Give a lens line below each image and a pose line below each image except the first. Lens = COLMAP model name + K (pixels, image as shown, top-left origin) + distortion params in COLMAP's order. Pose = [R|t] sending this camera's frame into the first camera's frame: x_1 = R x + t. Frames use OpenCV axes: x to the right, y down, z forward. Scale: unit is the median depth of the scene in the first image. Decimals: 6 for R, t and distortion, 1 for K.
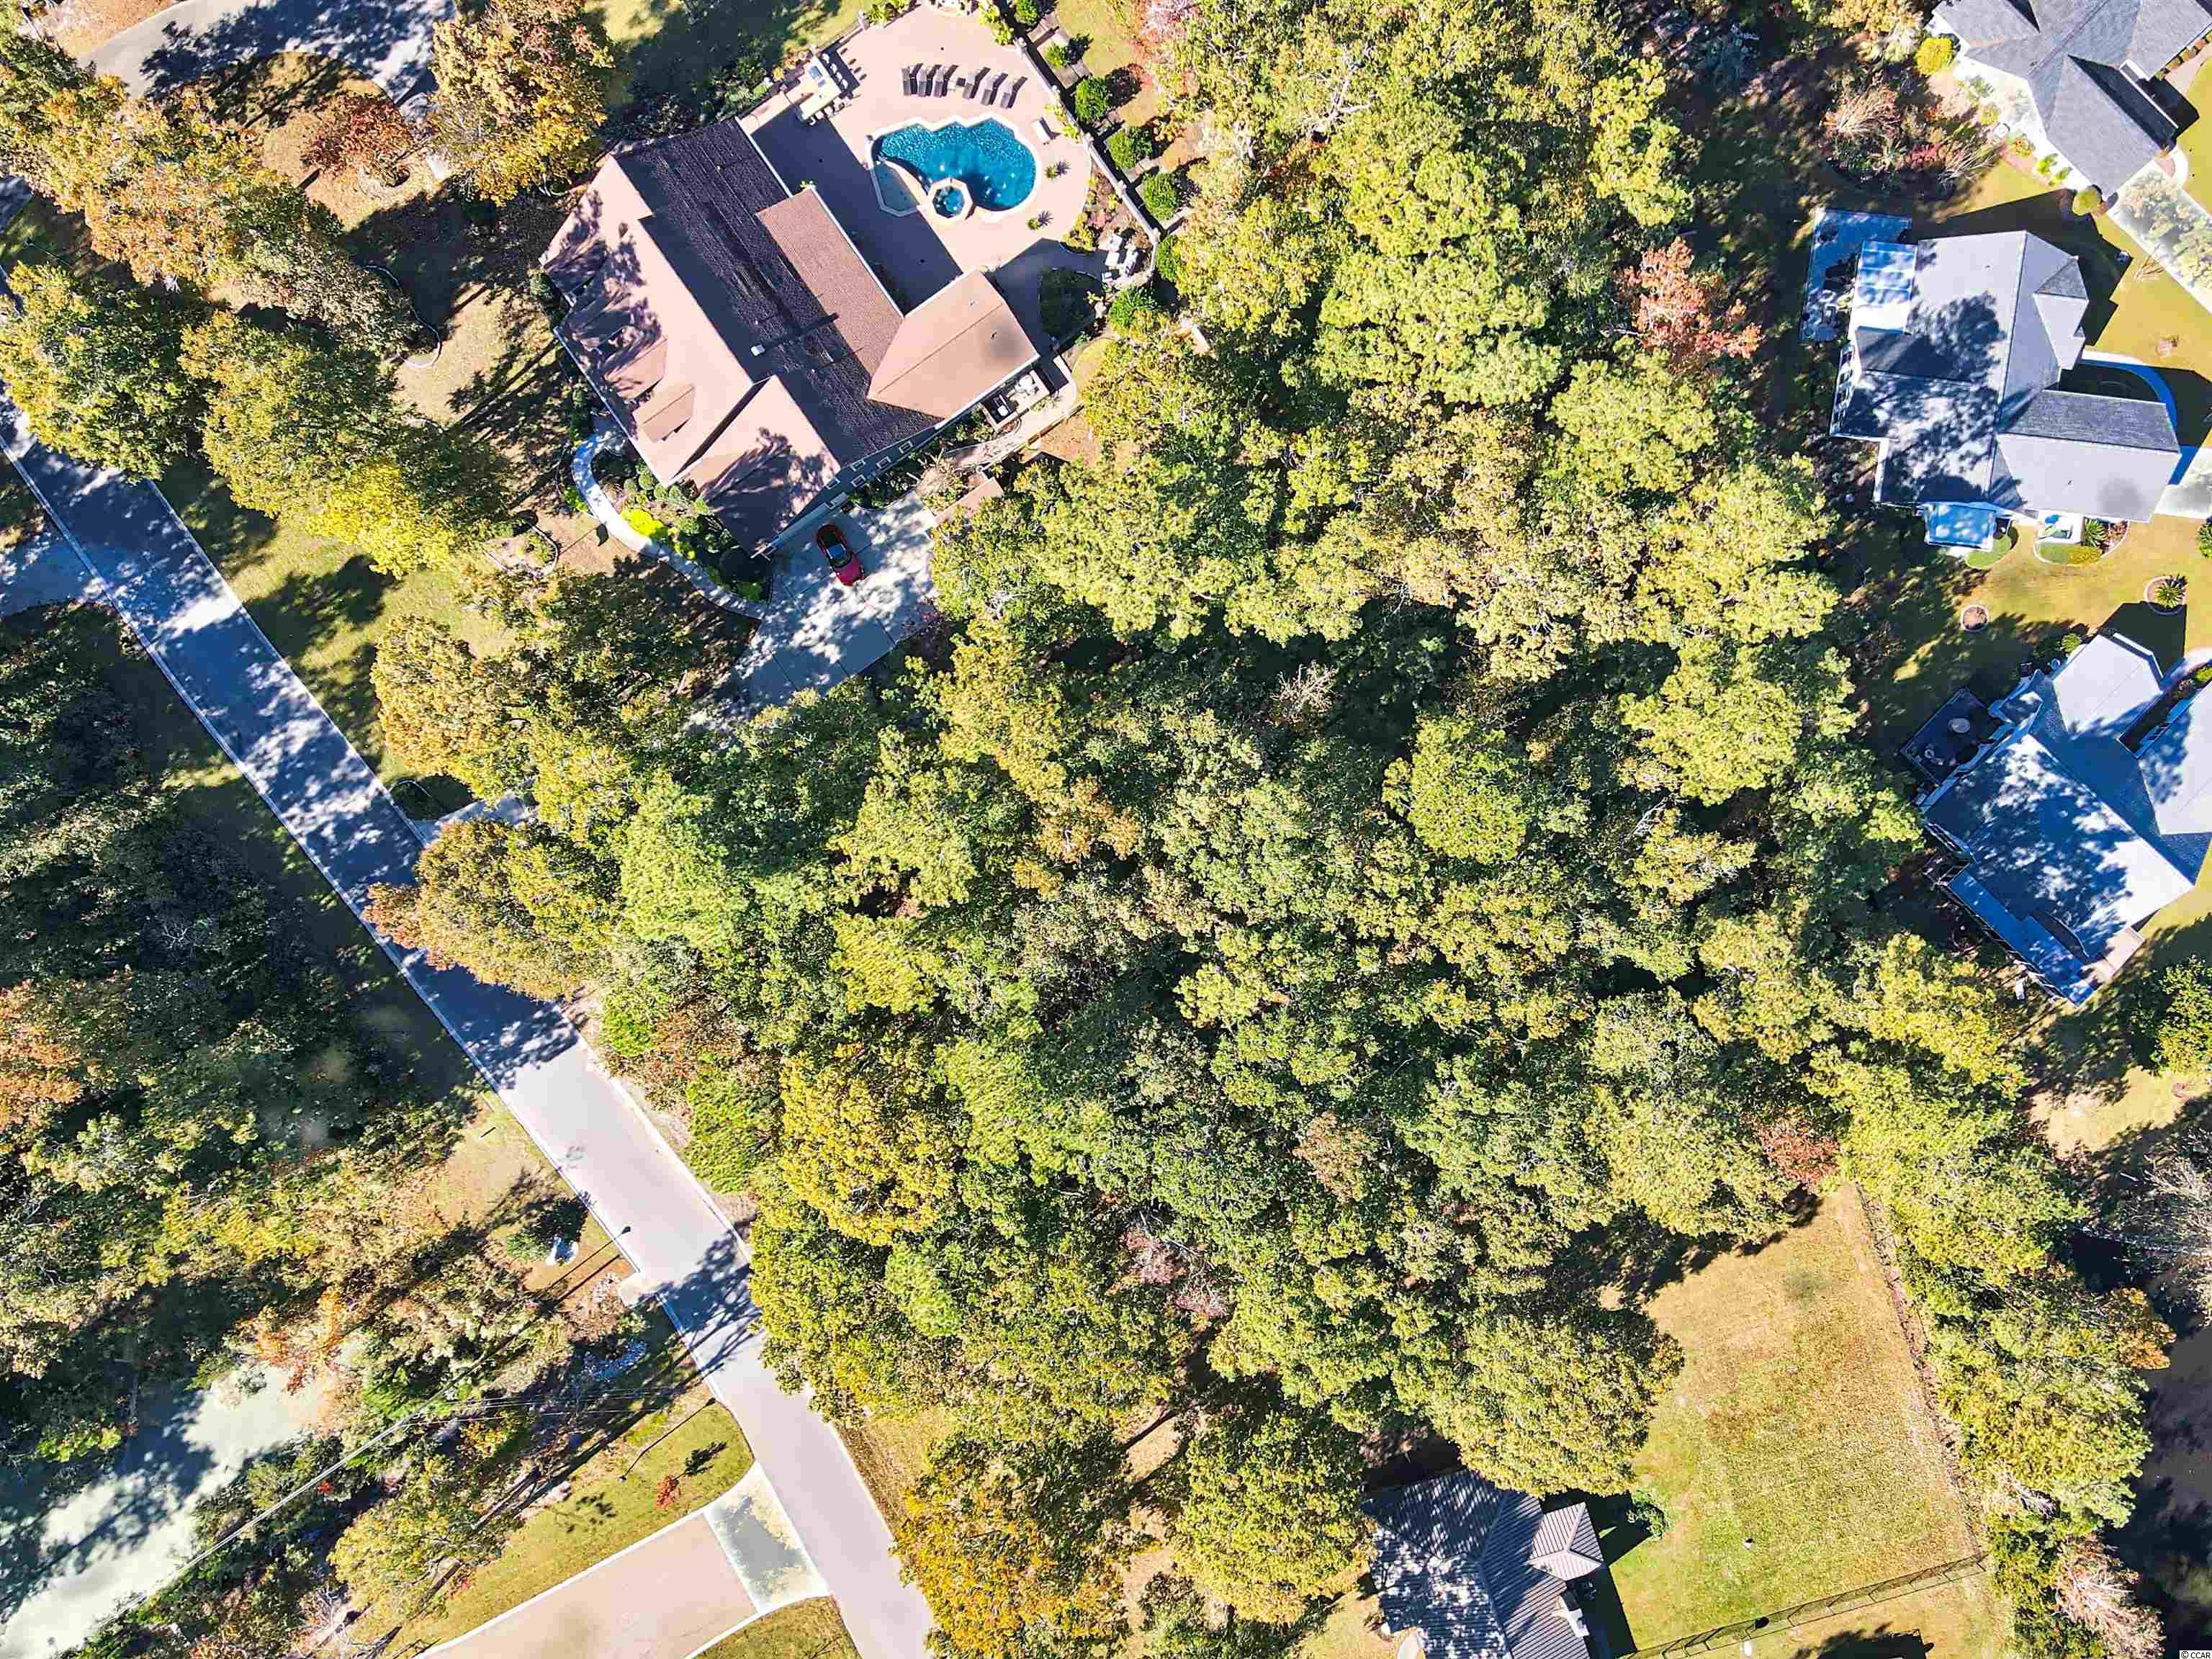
lens RADIAL K [[1618.5, 0, 1109.5], [0, 1618.5, 823.8], [0, 0, 1]] dist [0.009734, 0.015625]
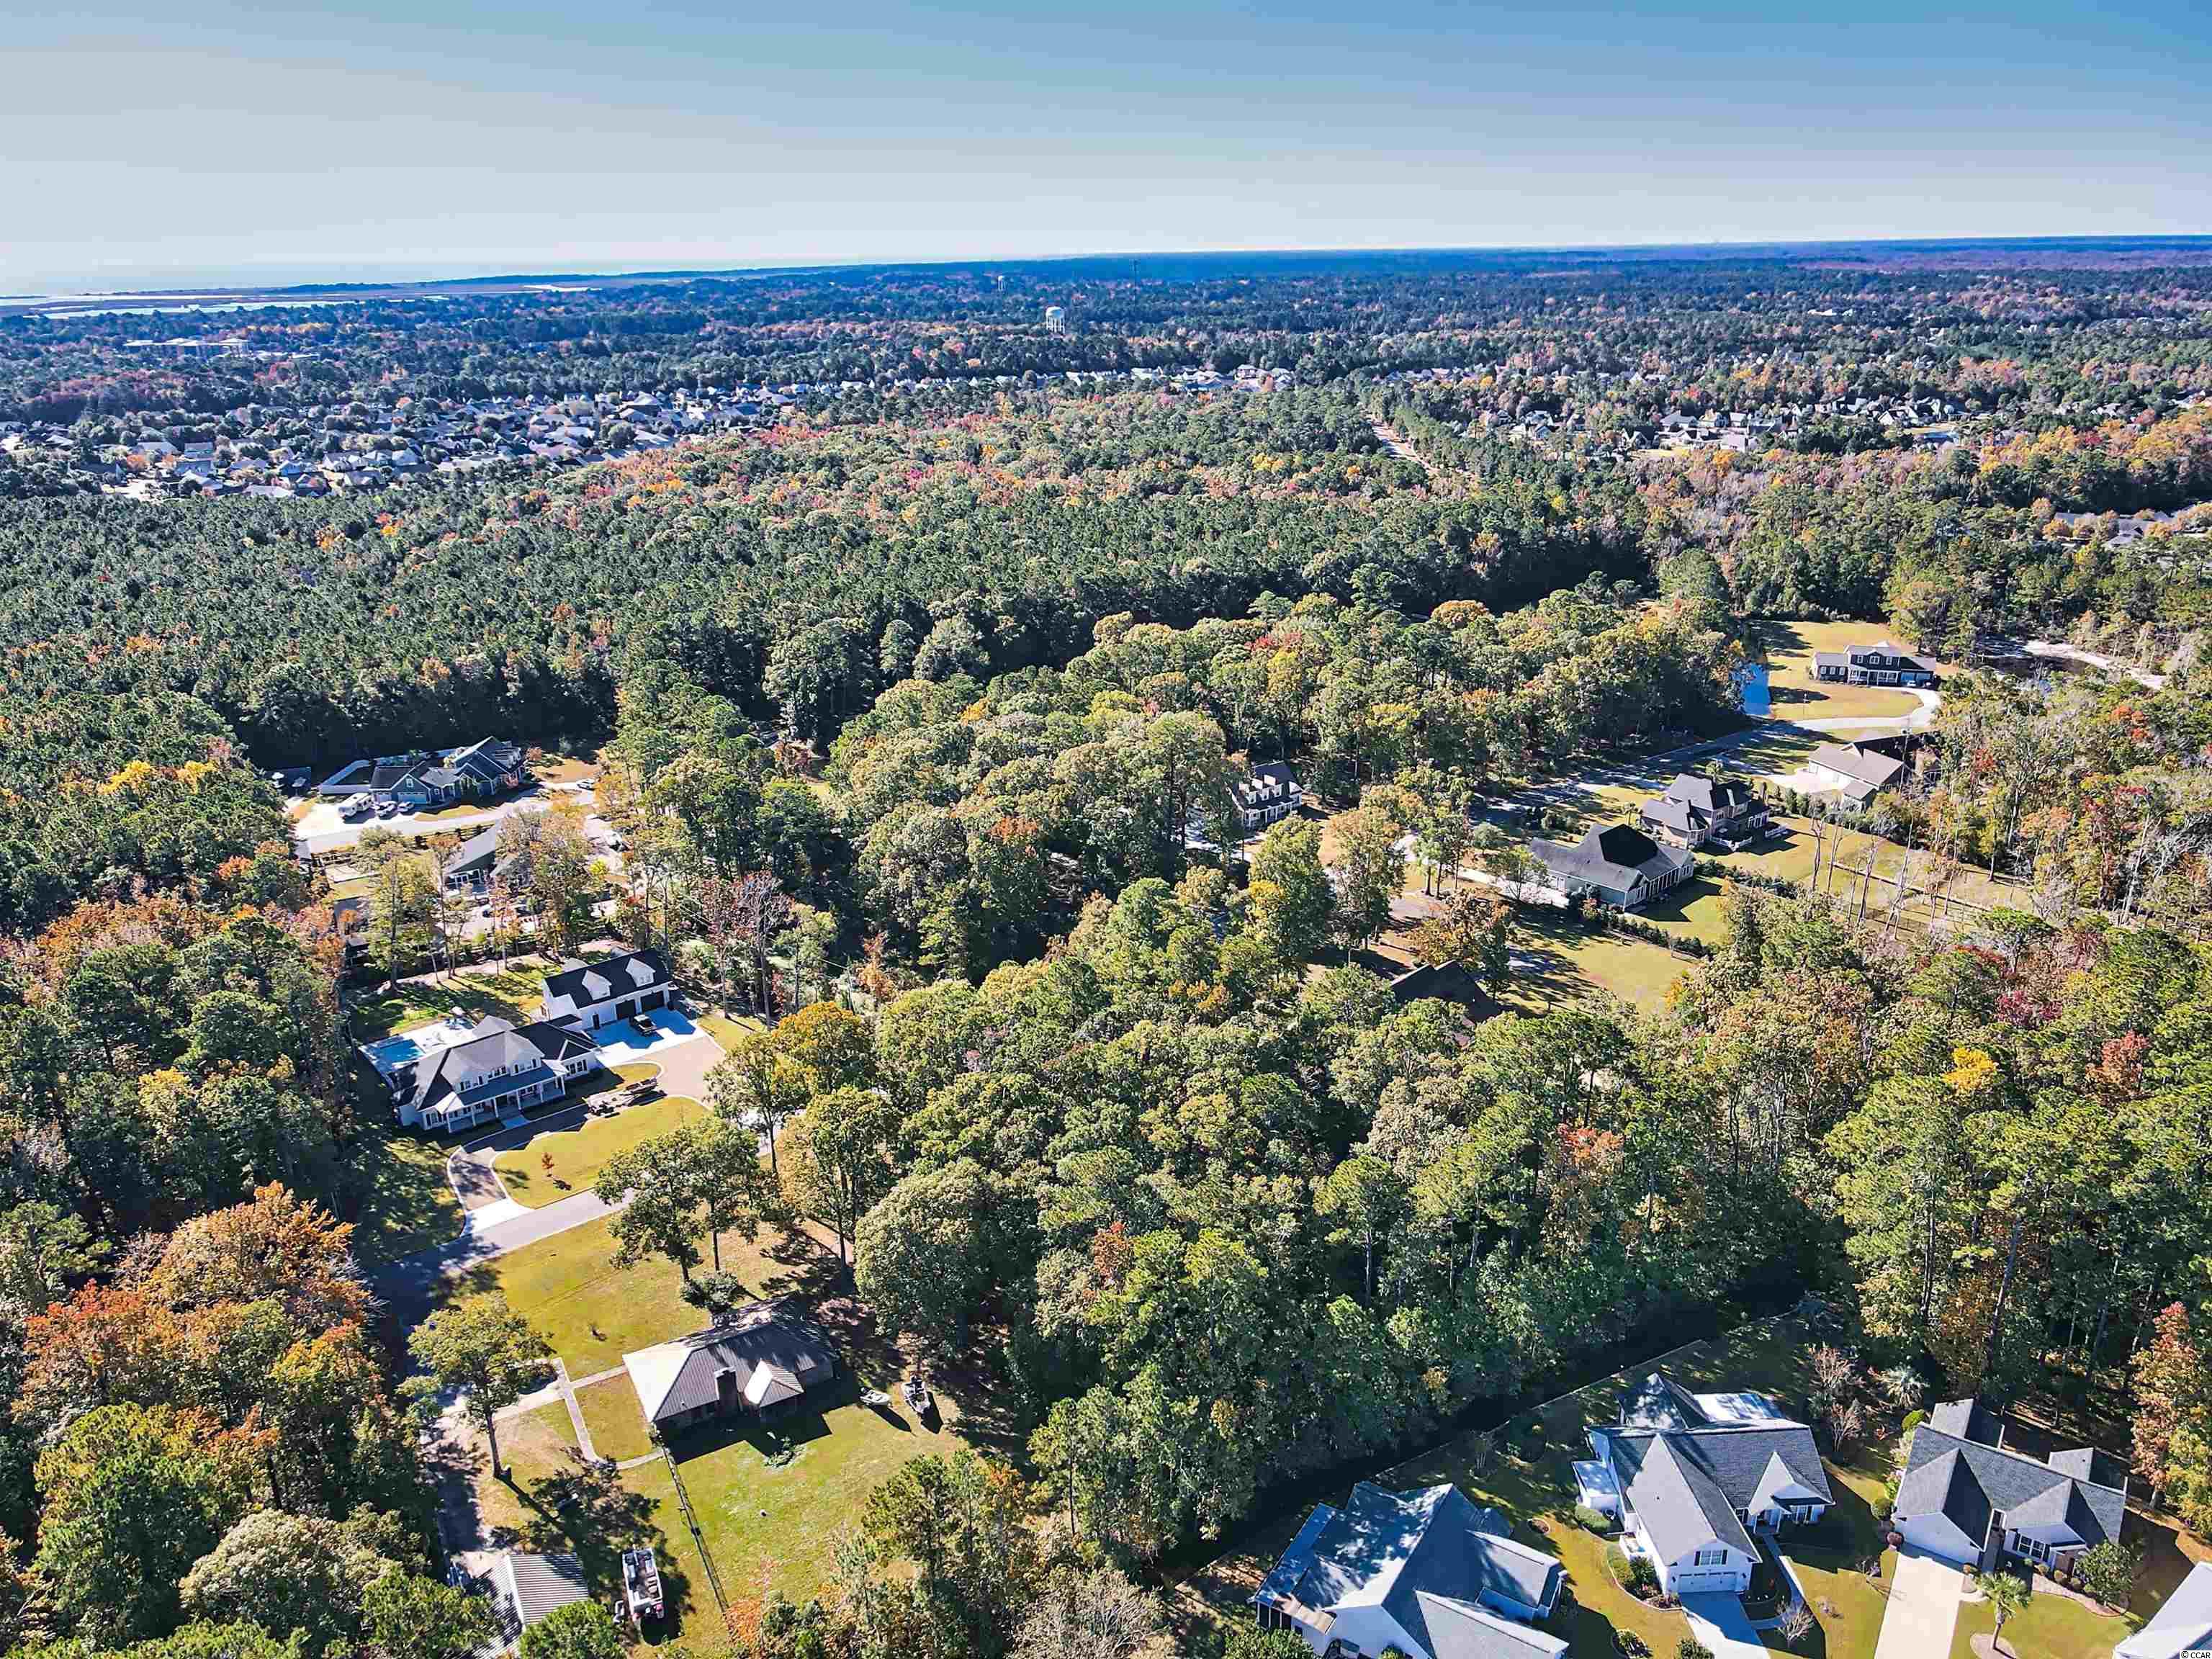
lens RADIAL K [[1618.5, 0, 1111.3], [0, 1618.5, 844.1], [0, 0, 1]] dist [0.009734, 0.015625]
pose [[0.183884, 0.359687, -0.914774, 1.426688], [-0.982917, 0.059909, -0.174026, 0.379236], [-0.007792, 0.931148, 0.364559, 0.080151]]
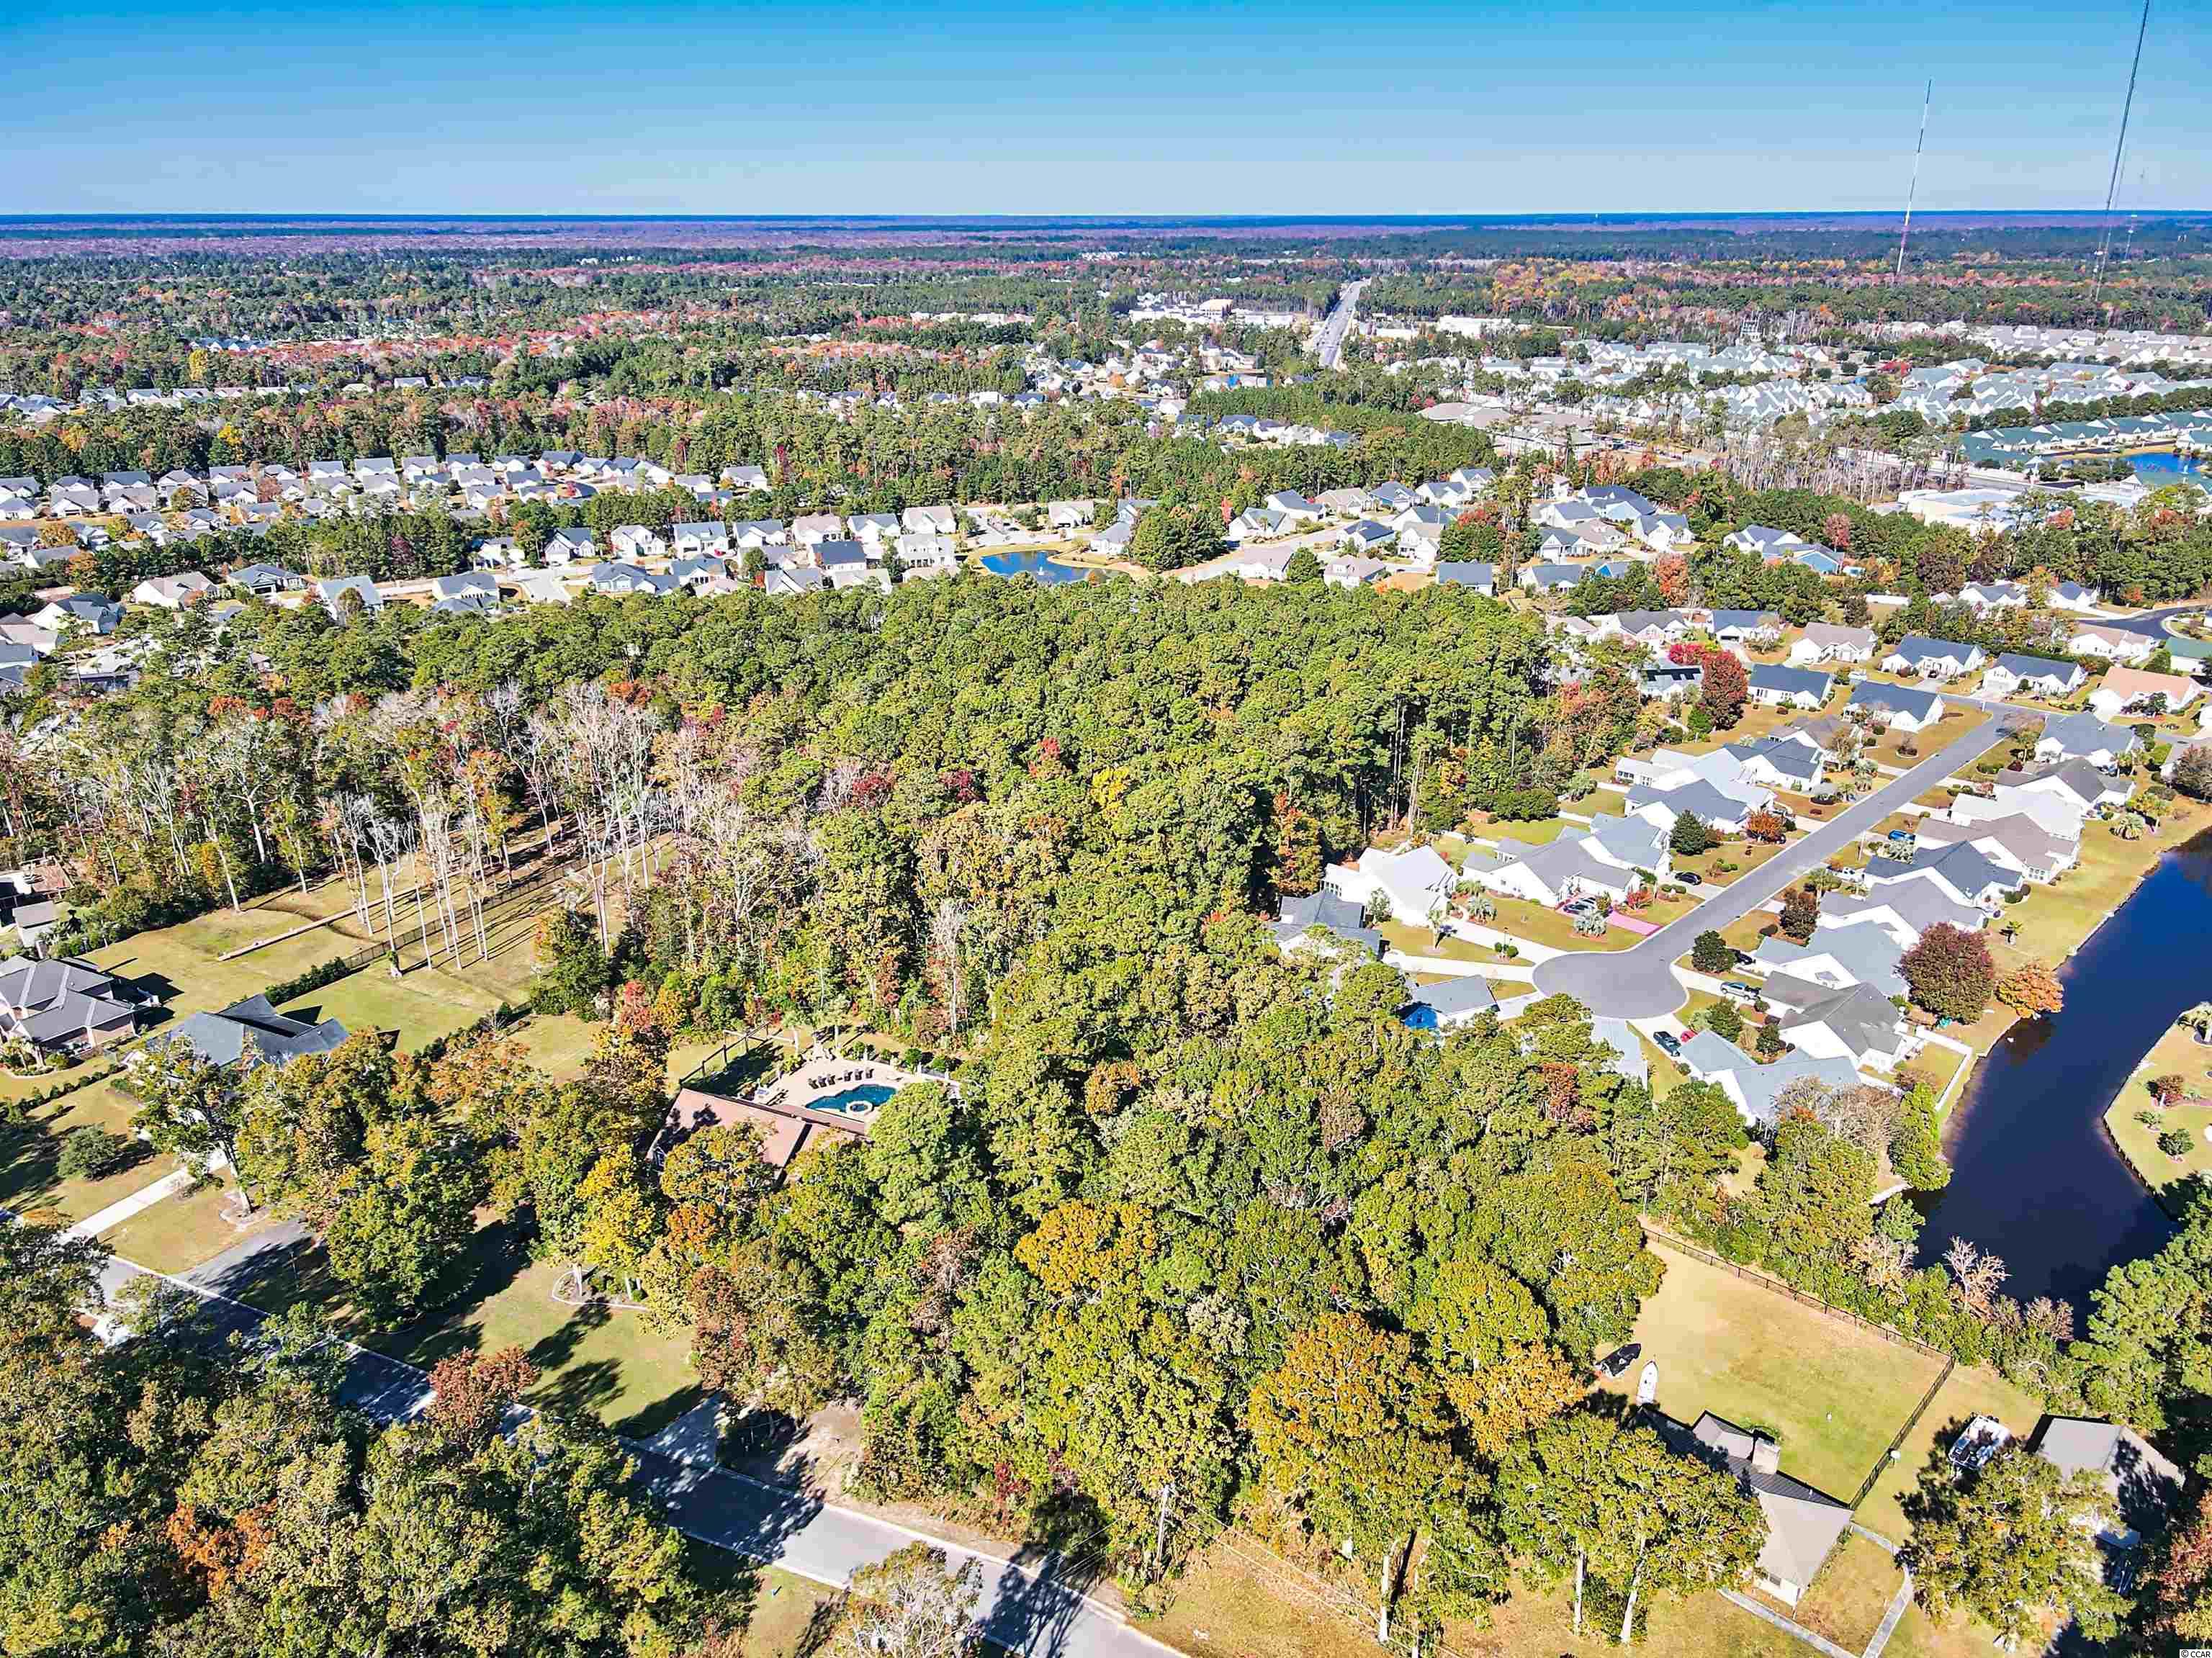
lens RADIAL K [[1618.4, 0, 1112.4], [0, 1618.4, 837.9], [0, 0, 1]] dist [0.009734, 0.015625]
pose [[0.866673, -0.162365, 0.471716, -0.651455], [0.498805, 0.298055, -0.813853, 1.104090], [-0.008456, 0.940639, 0.339305, 0.141815]]
